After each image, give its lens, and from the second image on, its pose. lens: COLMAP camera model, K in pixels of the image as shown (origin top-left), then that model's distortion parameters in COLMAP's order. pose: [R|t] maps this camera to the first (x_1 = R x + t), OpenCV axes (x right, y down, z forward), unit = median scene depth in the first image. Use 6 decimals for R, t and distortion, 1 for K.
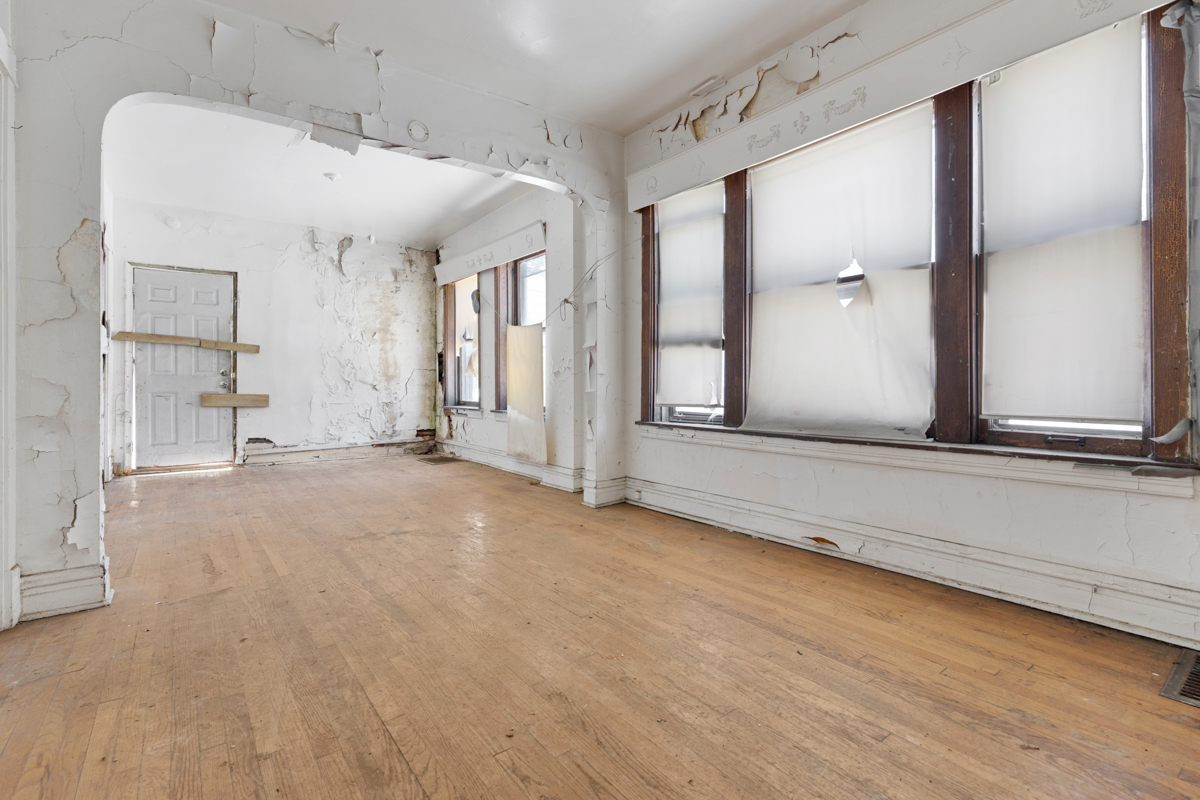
lens RADIAL K [[552.6, 0, 605.0], [0, 552.6, 392.7], [0, 0, 1]] dist [0.008729, -0.001419]
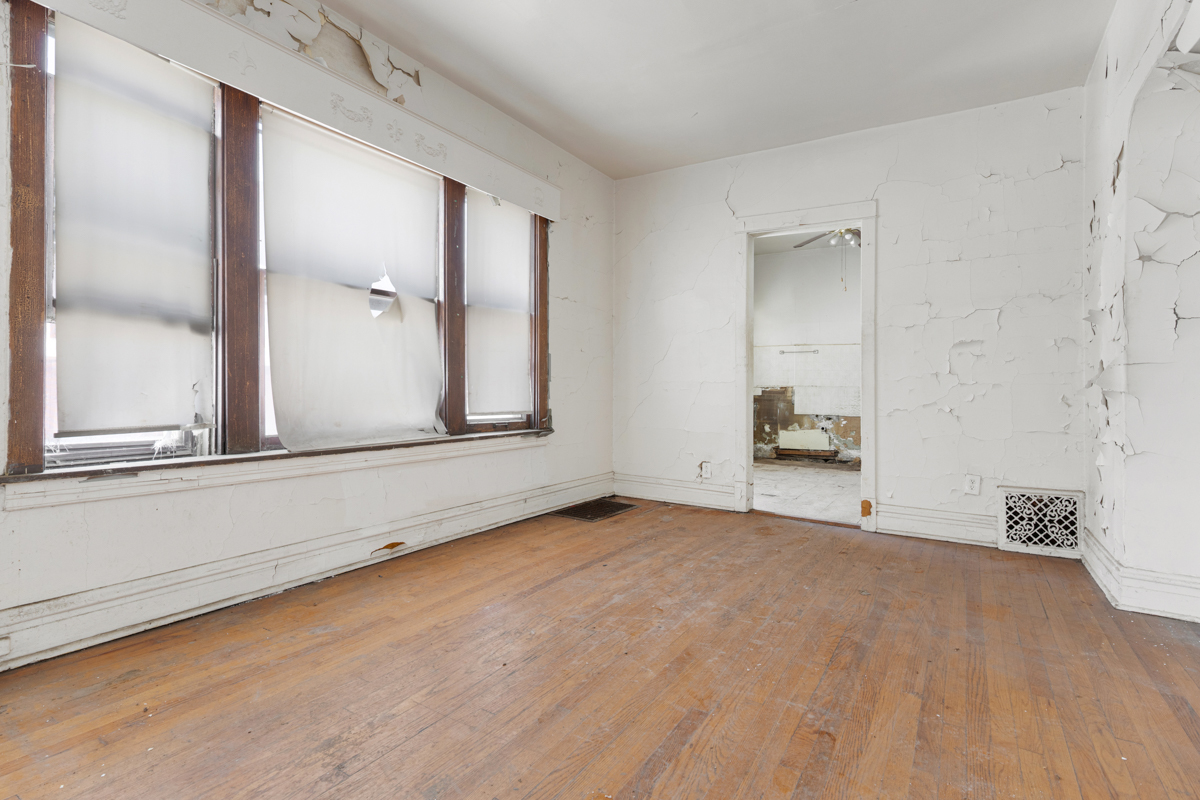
lens RADIAL K [[597.2, 0, 602.6], [0, 597.2, 397.7], [0, 0, 1]] dist [-0.000389, -0.000629]
pose [[-0.364362, -0.003957, 0.931249, -0.806842], [0.013943, 0.999856, 0.009704, -0.011590], [-0.931153, 0.016520, -0.364254, 1.078513]]
